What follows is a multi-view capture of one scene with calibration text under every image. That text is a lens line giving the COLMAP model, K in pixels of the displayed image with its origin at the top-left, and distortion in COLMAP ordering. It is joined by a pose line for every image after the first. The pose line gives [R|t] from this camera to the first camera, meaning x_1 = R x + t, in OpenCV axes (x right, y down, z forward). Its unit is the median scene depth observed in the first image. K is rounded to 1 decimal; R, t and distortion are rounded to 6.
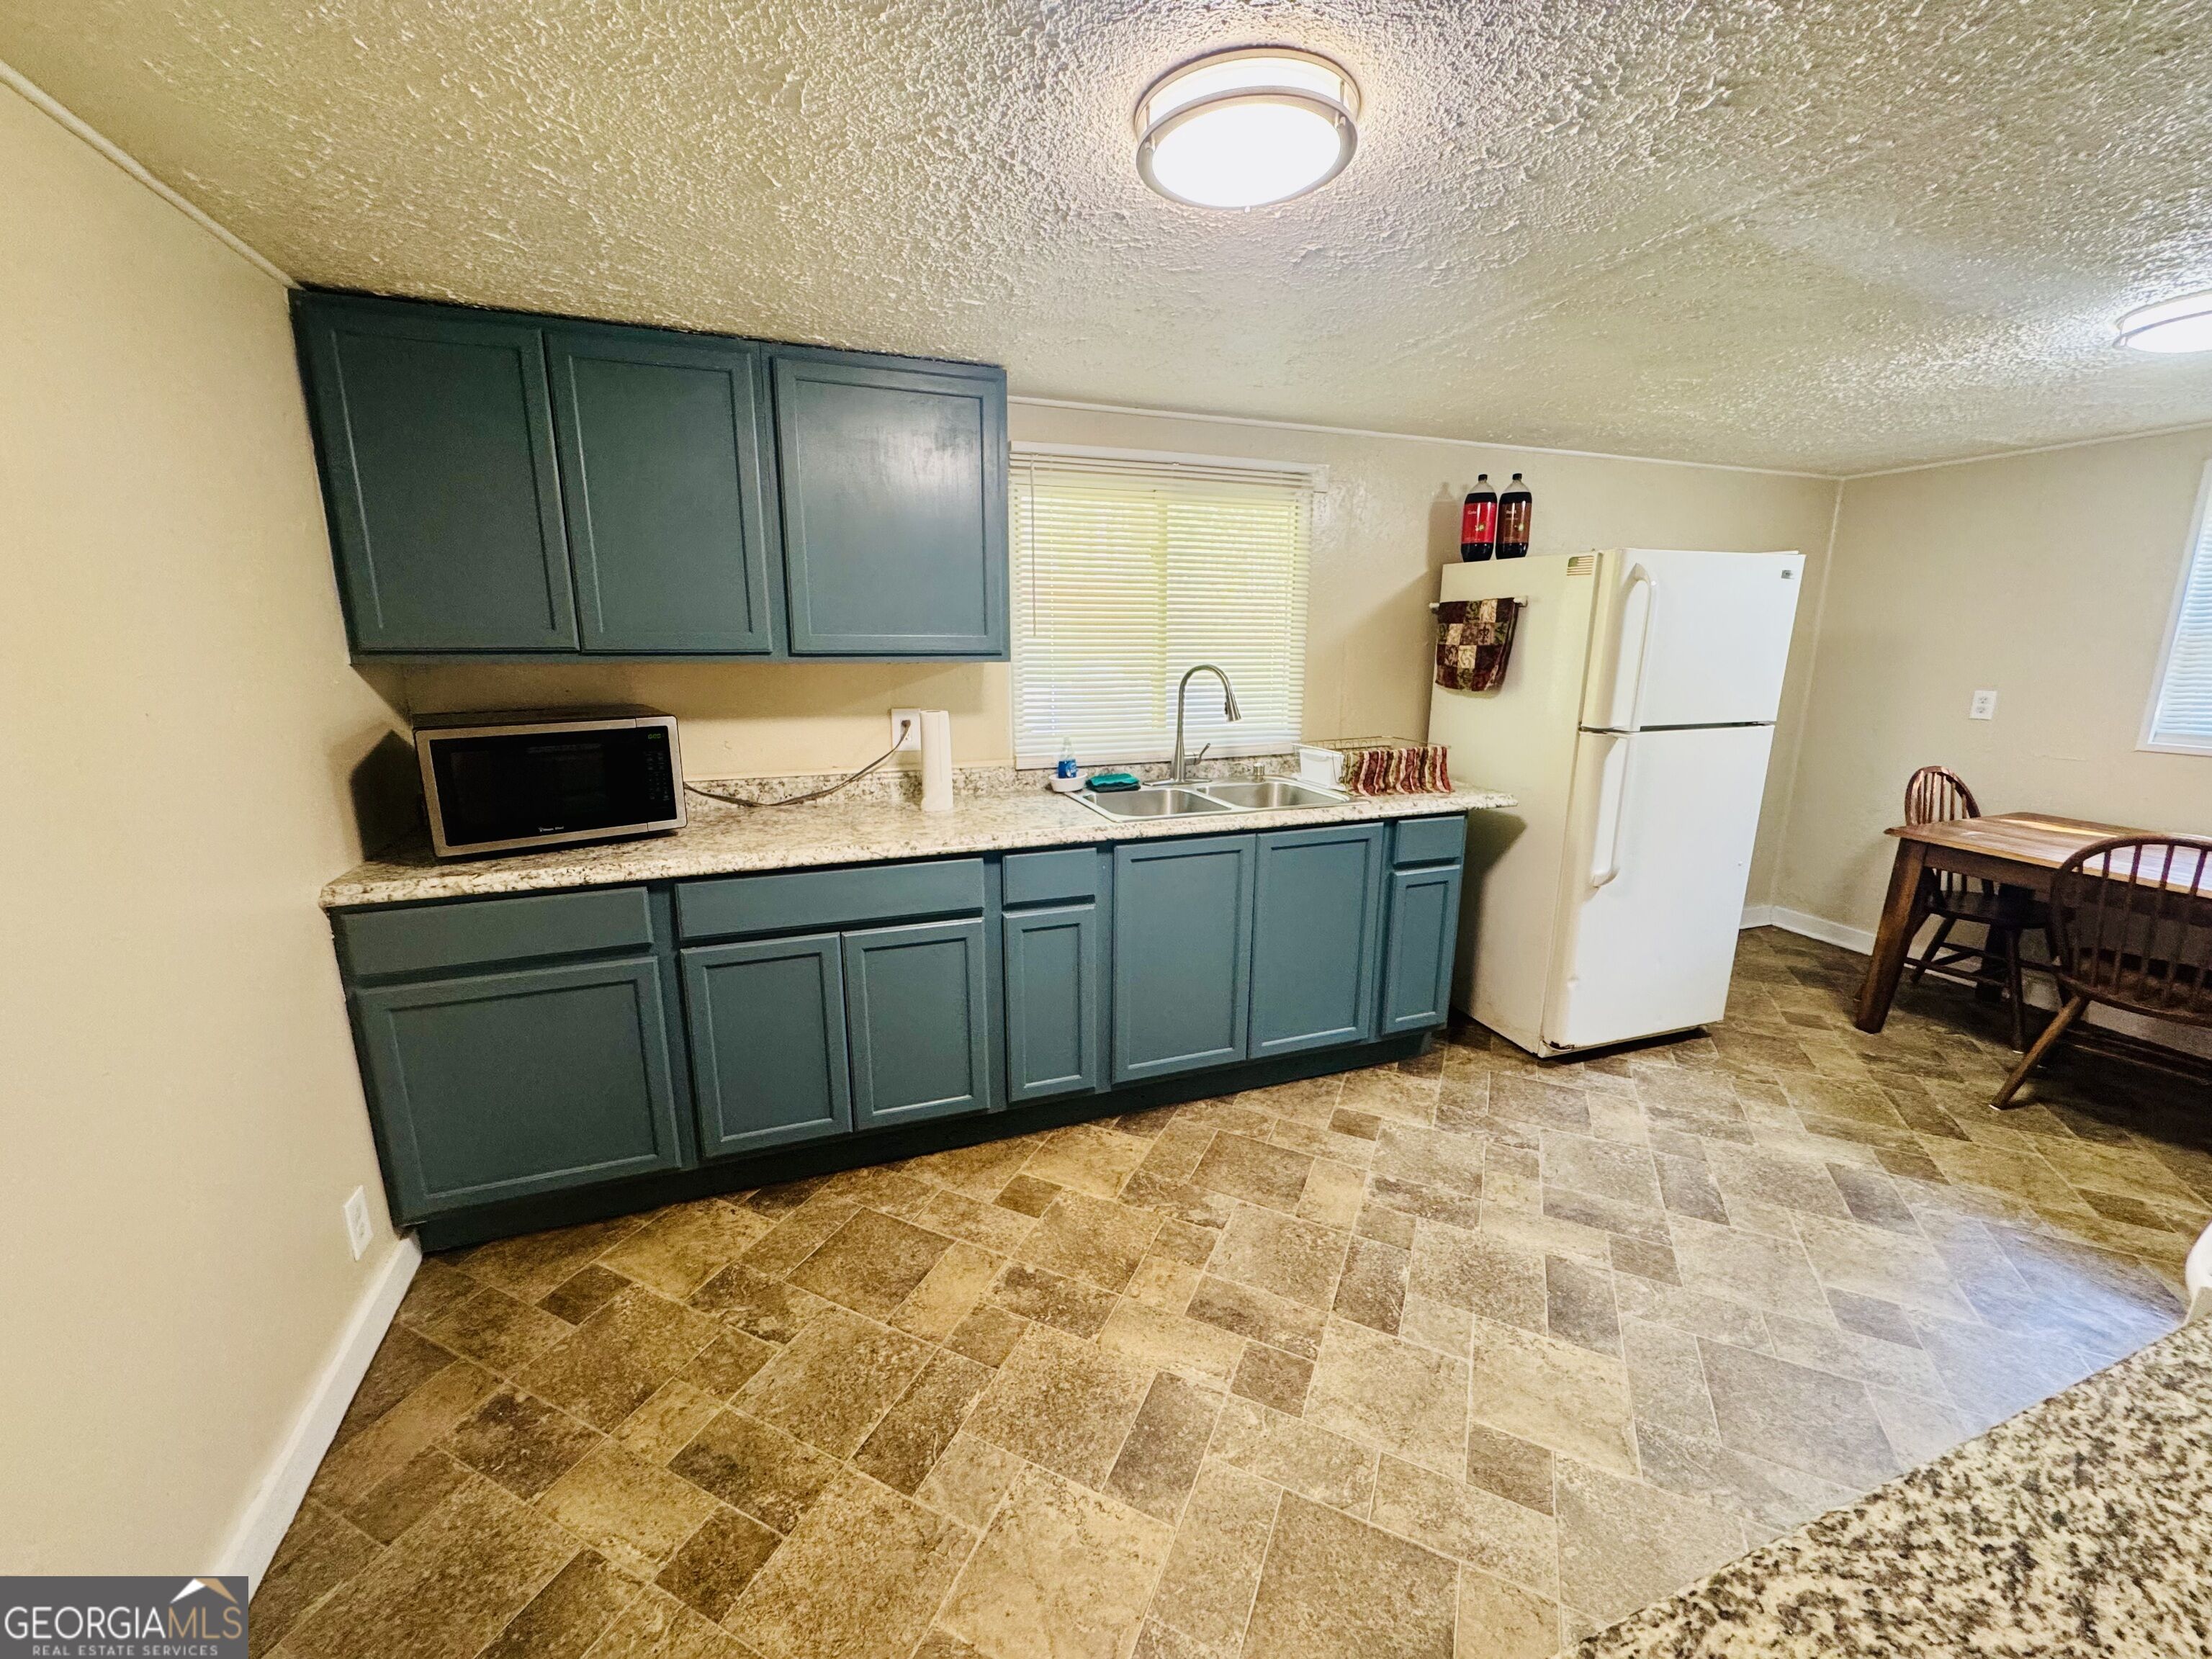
lens RADIAL K [[882.7, 0, 1103.9], [0, 882.7, 825.7], [0, 0, 1]] dist [-0.004579, 0.000763]
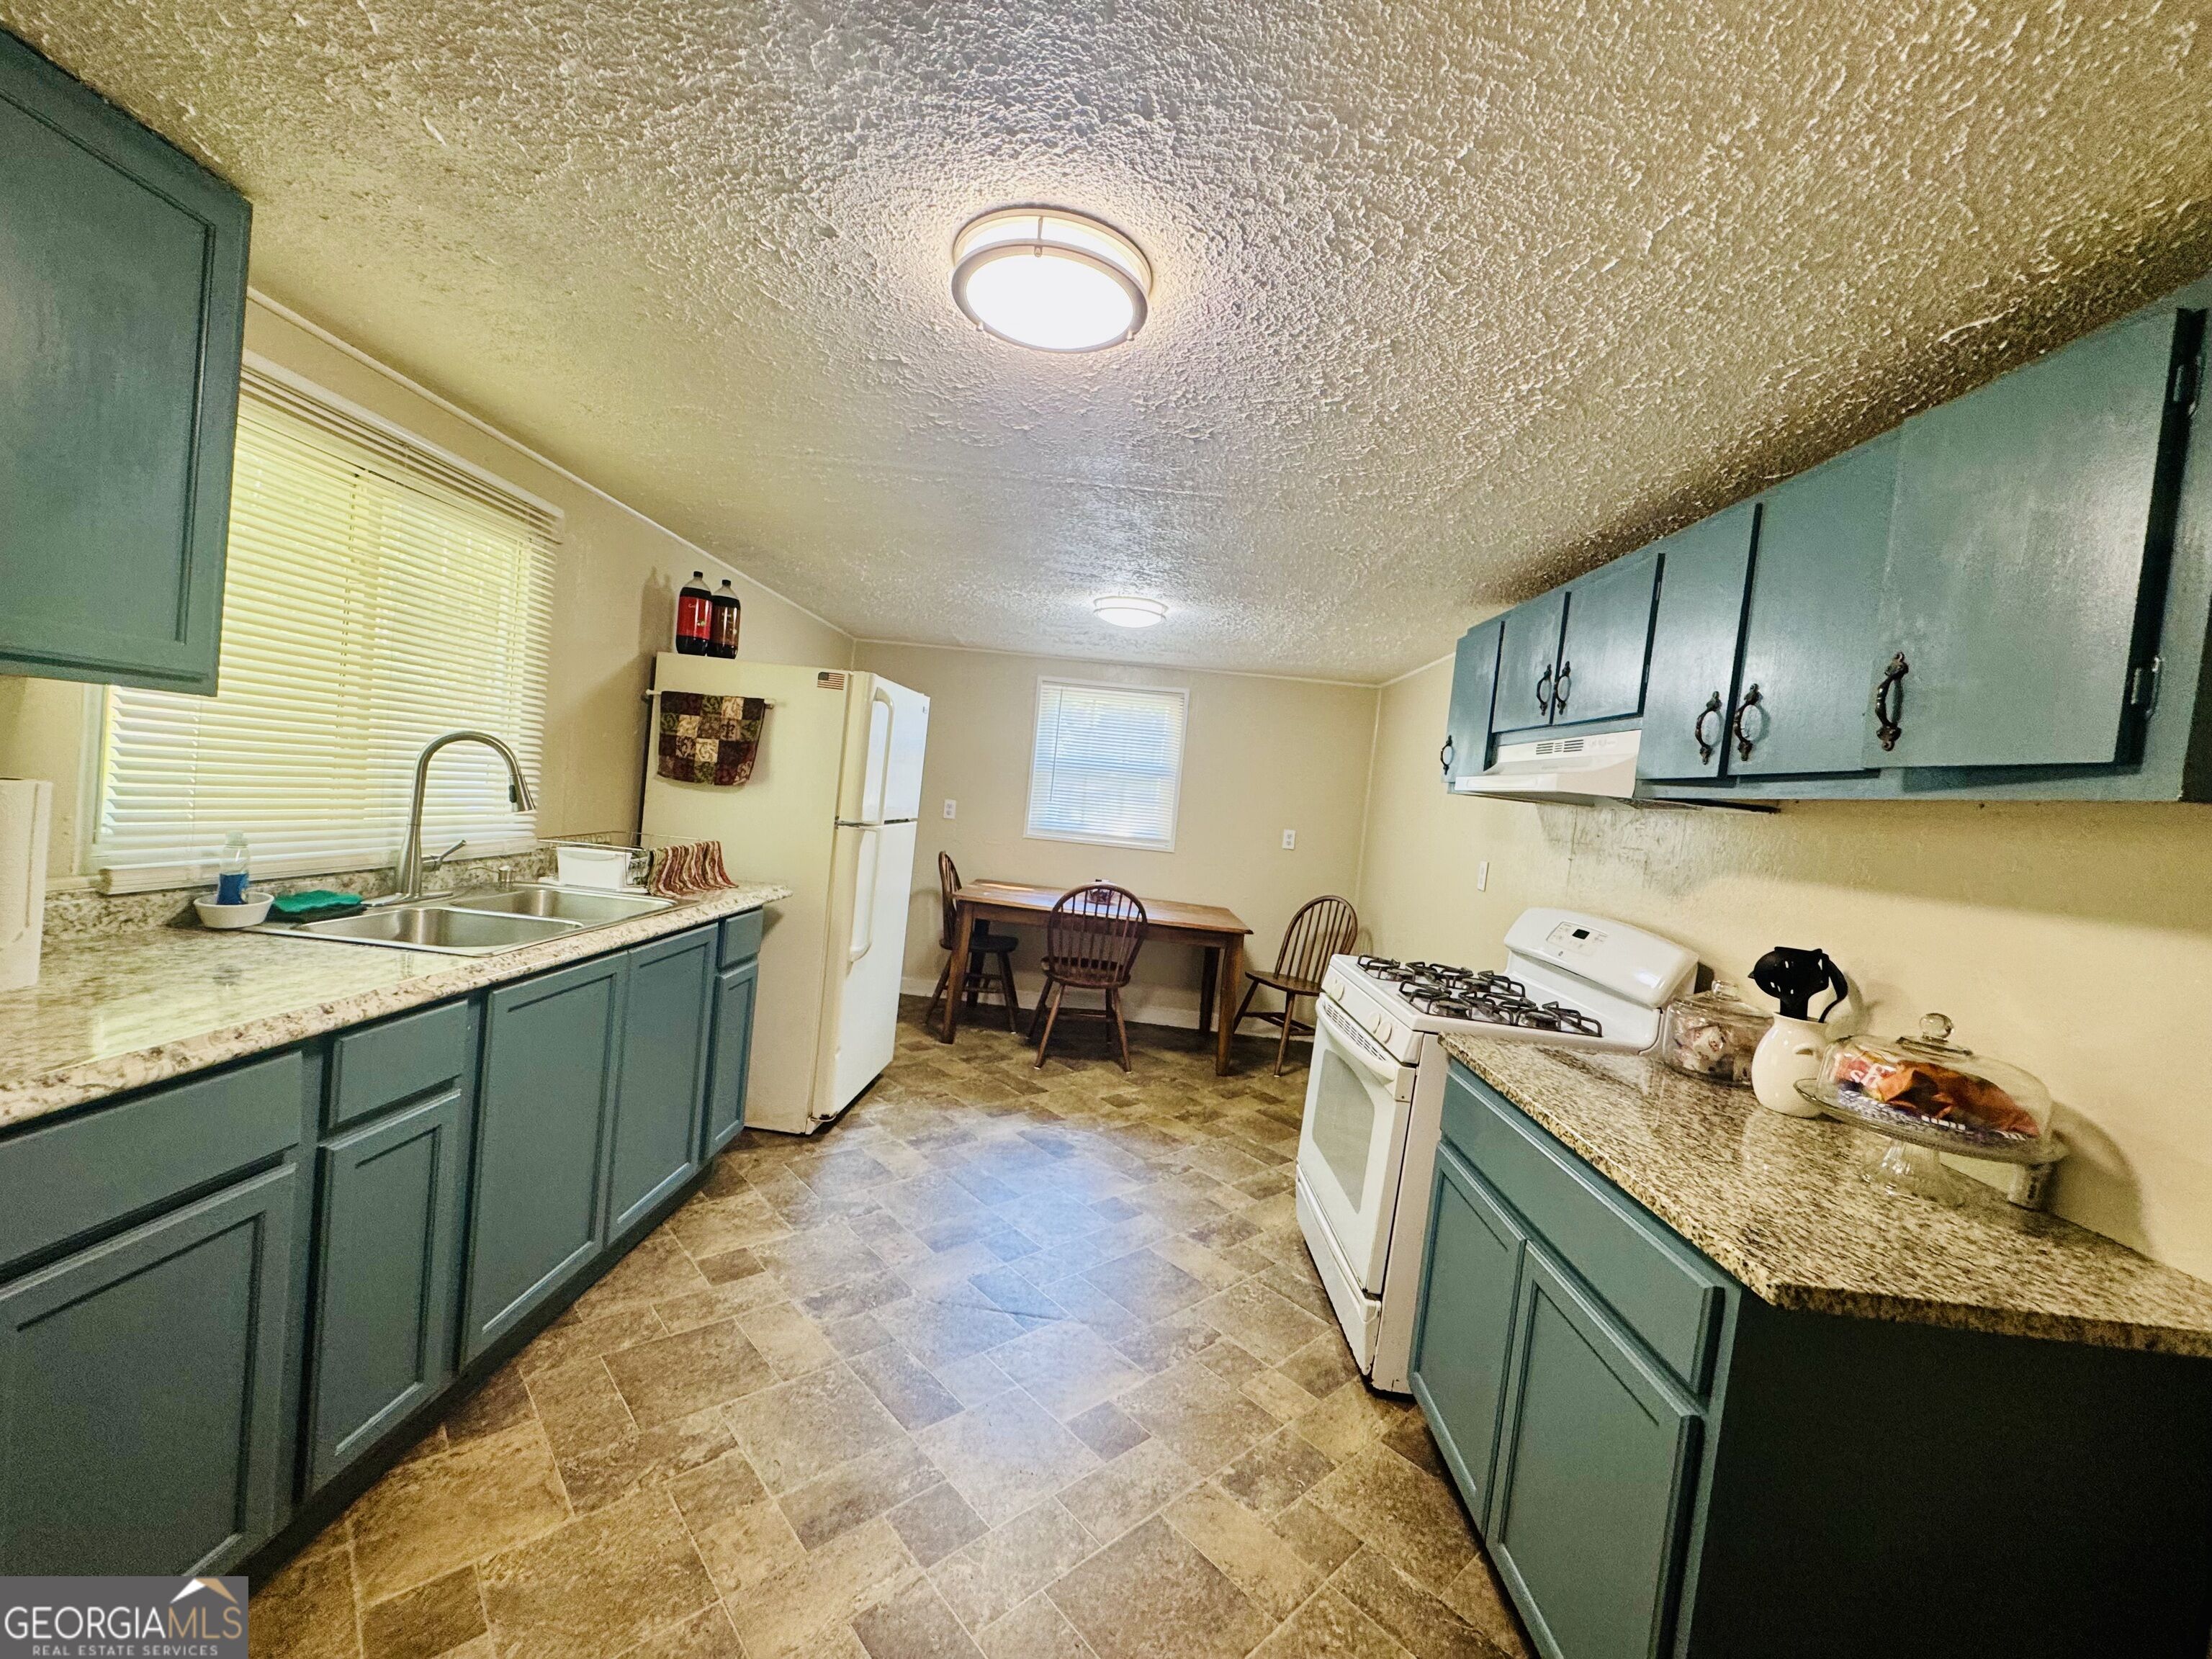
lens RADIAL K [[882.7, 0, 1102.3], [0, 882.7, 827.1], [0, 0, 1]] dist [-0.004579, 0.000763]
pose [[0.375184, 0.001144, 0.926950, -0.433086], [0.101782, 0.993902, -0.042424, -0.026085], [-0.921345, 0.110264, 0.372780, 0.308022]]
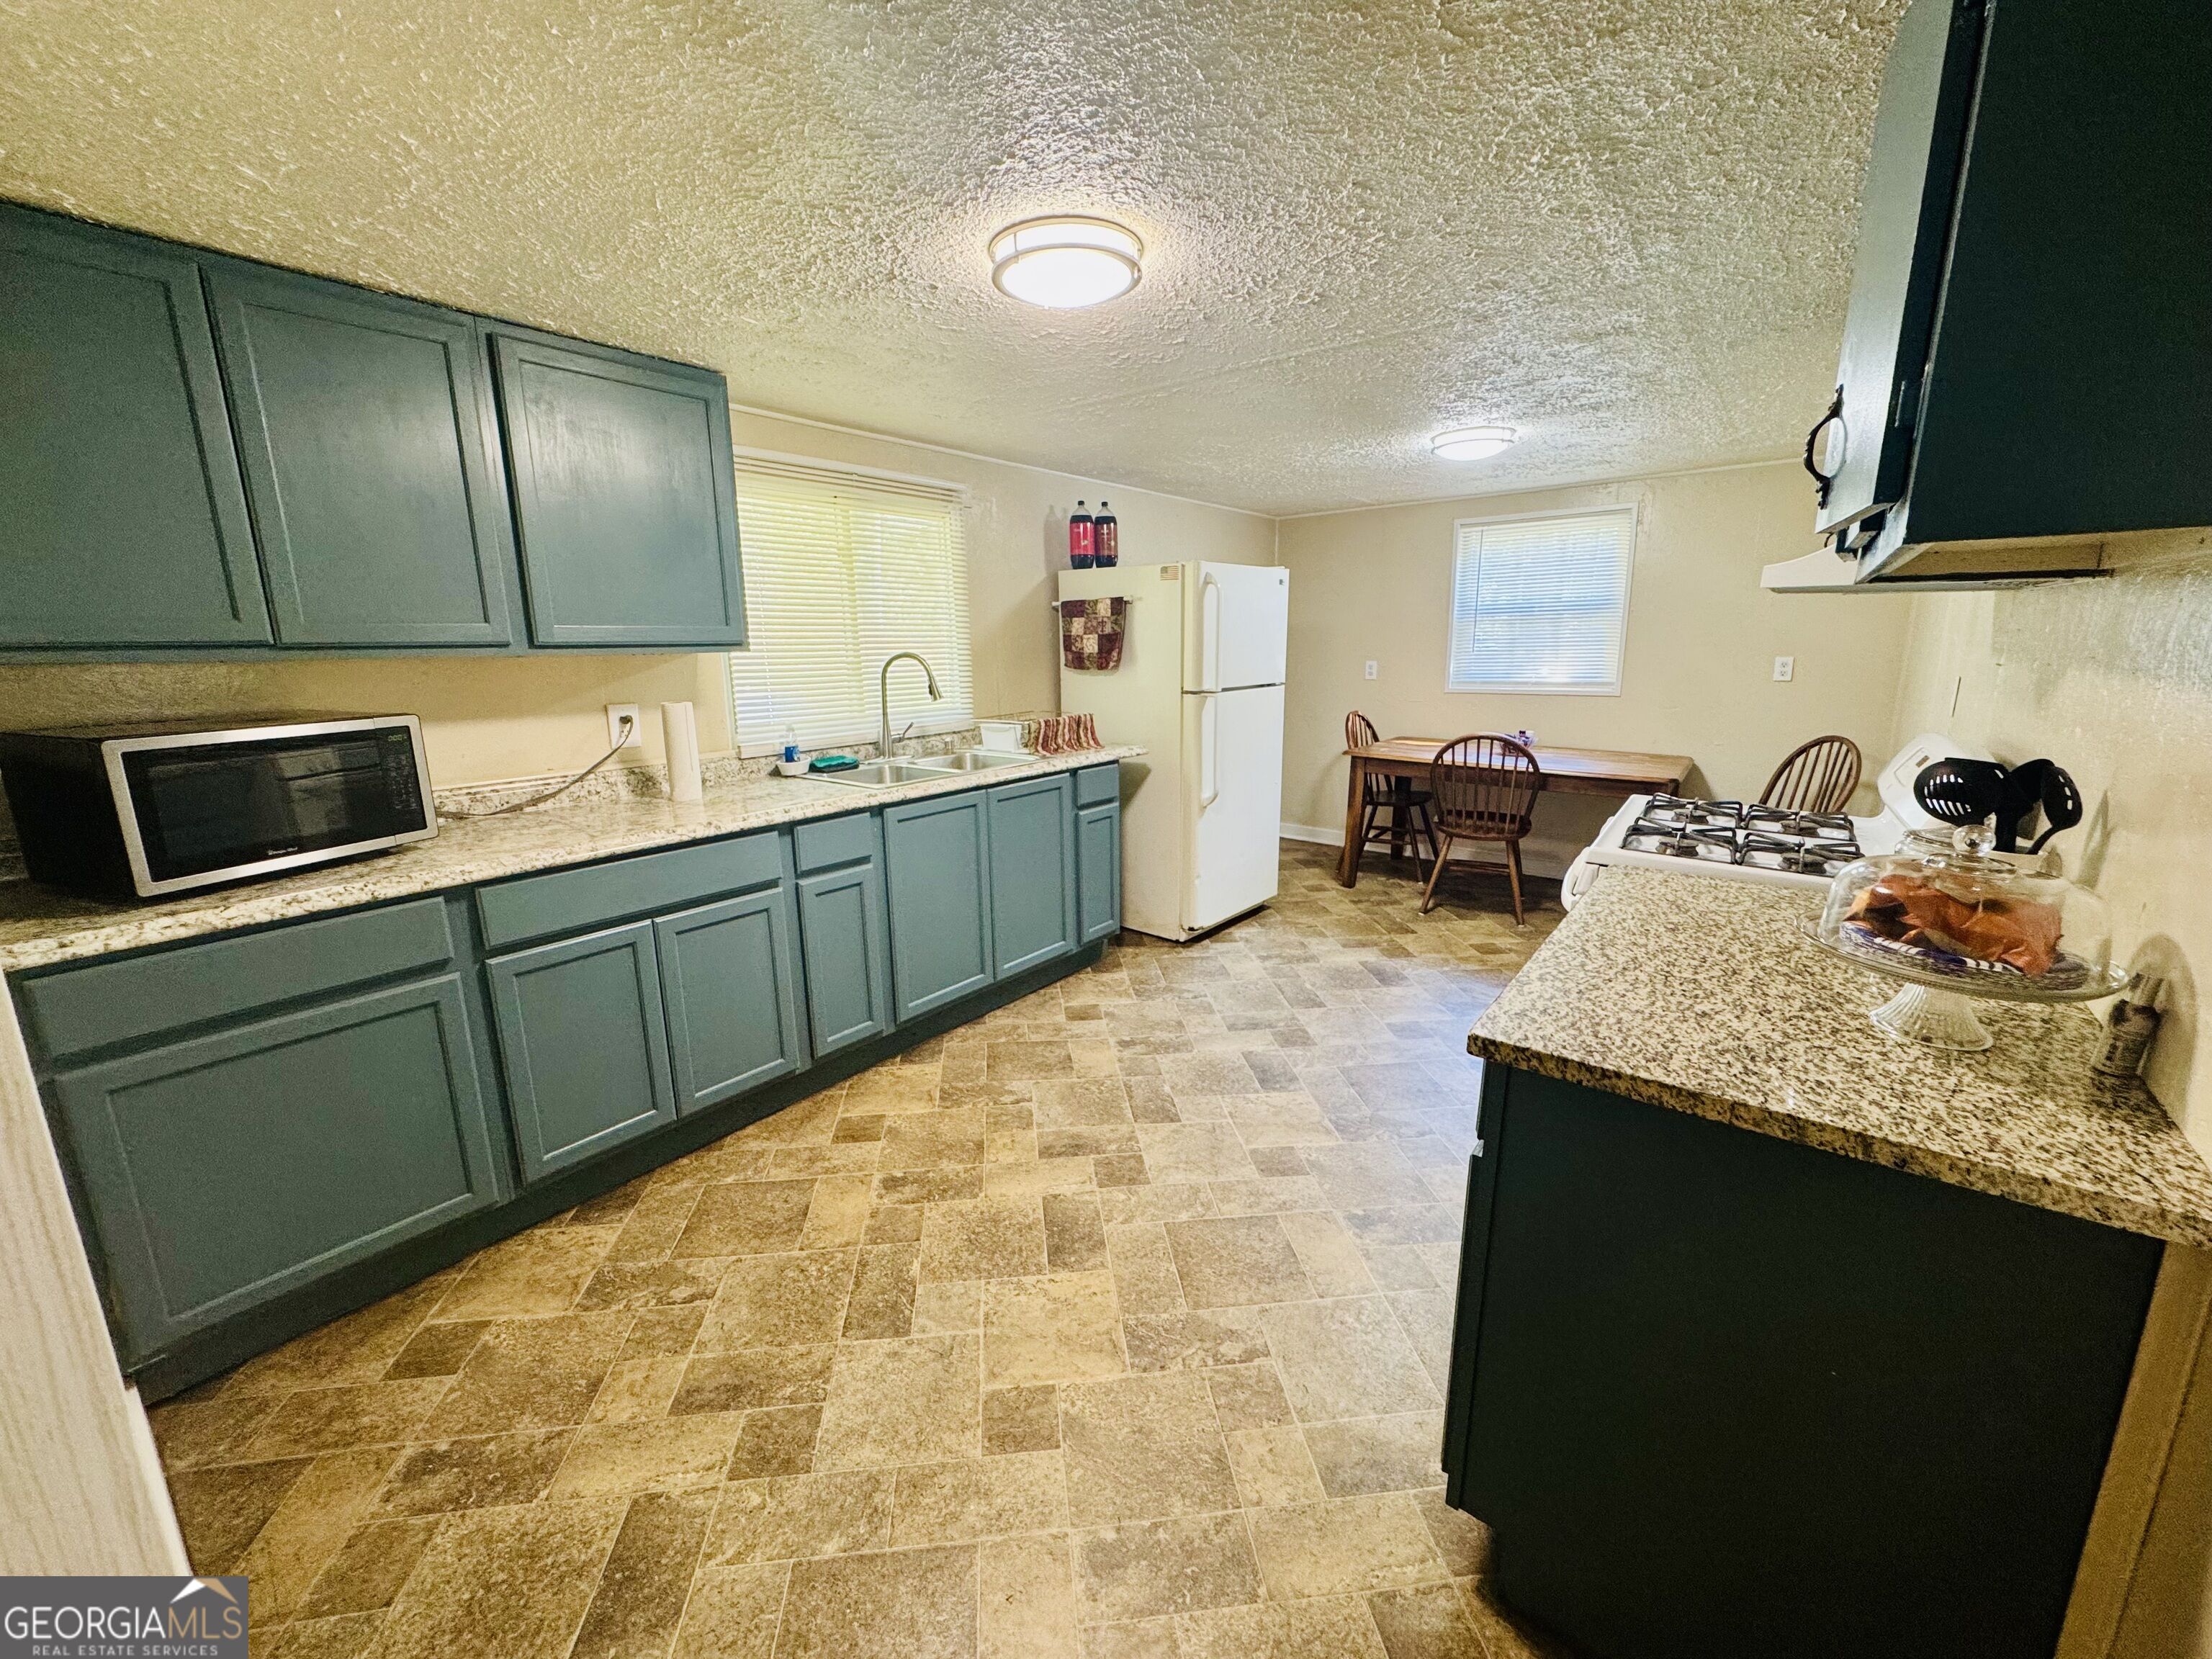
lens RADIAL K [[882.7, 0, 1104.6], [0, 882.7, 825.7], [0, 0, 1]] dist [-0.004579, 0.000763]
pose [[0.851529, -0.123372, 0.509585, -0.326354], [0.129470, 0.991301, 0.023649, 0.053403], [-0.508070, 0.045838, 0.860095, -0.119373]]
